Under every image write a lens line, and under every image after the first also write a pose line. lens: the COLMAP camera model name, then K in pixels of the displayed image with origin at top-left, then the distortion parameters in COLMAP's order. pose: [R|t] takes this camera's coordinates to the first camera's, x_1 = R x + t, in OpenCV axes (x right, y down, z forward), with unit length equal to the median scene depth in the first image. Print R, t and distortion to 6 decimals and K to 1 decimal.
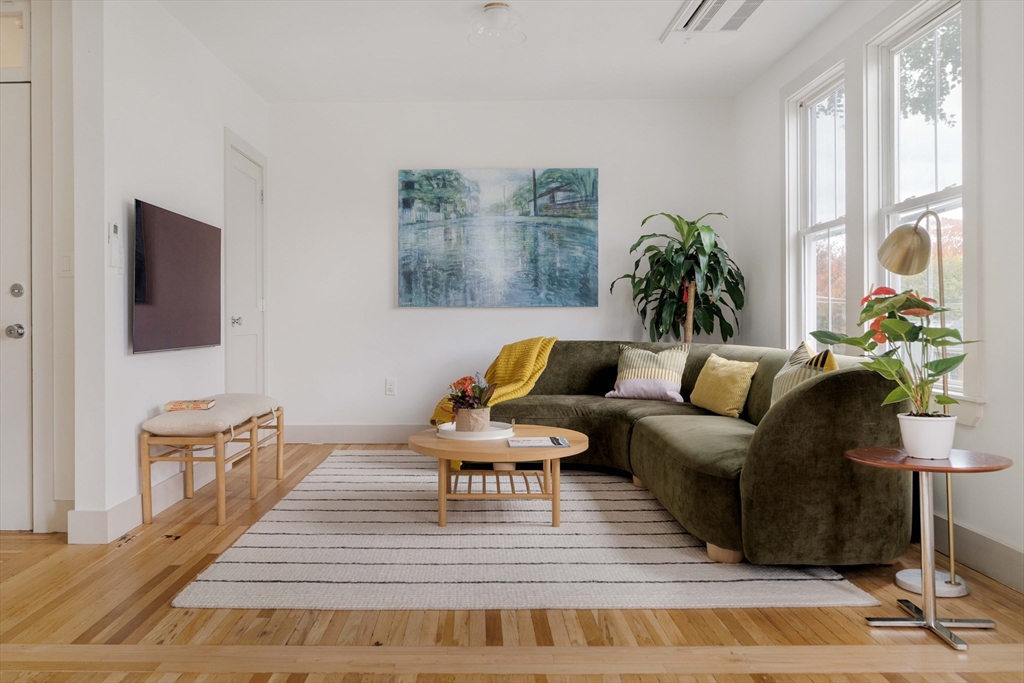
lens RADIAL K [[769.9, 0, 508.0], [0, 769.9, 325.2], [0, 0, 1]] dist [0.004650, -0.001509]
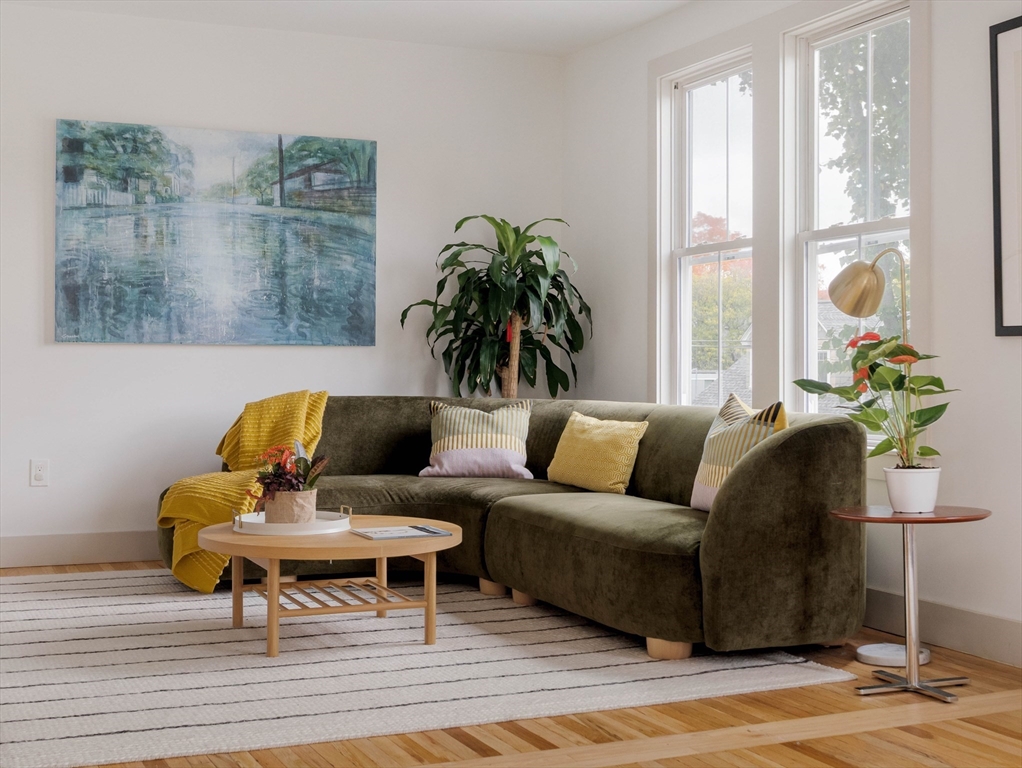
lens RADIAL K [[1370.7, 0, 510.2], [0, 1370.7, 383.4], [0, 0, 1]] dist [-0.005132, 0.000000]
pose [[0.921851, 0.001326, 0.387543, -0.329707], [-0.003509, 0.999982, 0.004924, 0.003403], [-0.387529, -0.005899, 0.921839, -0.211837]]
